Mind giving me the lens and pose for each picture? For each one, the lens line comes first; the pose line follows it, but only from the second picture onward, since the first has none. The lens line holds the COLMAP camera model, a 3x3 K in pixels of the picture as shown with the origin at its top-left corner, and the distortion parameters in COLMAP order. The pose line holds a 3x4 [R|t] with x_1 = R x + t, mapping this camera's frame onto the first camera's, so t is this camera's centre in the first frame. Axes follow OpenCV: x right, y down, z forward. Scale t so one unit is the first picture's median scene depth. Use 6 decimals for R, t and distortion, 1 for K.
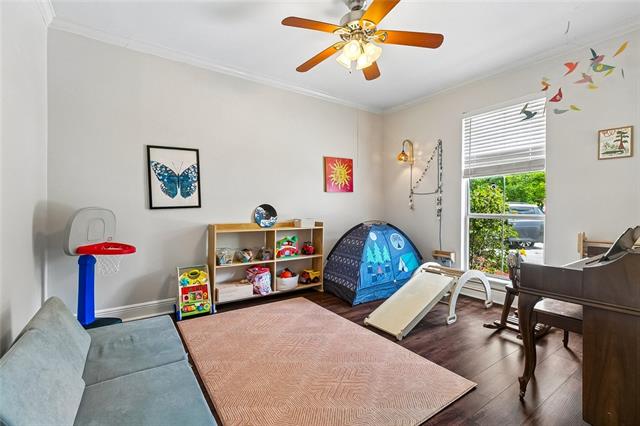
lens RADIAL K [[291.5, 0, 320.2], [0, 291.5, 211.8], [0, 0, 1]] dist [-0.001437, -0.000124]
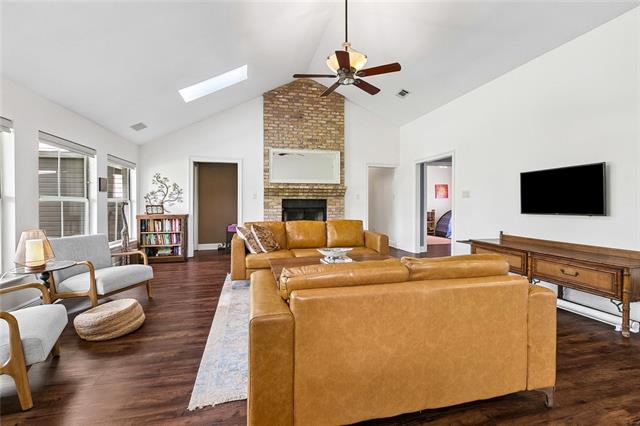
lens RADIAL K [[291.5, 0, 319.9], [0, 291.5, 208.8], [0, 0, 1]] dist [-0.001437, -0.000124]
pose [[0.934129, -0.010961, -0.356768, -0.023710], [0.009468, 0.999938, -0.005933, 0.024708], [0.356811, 0.002164, 0.934174, -1.990512]]
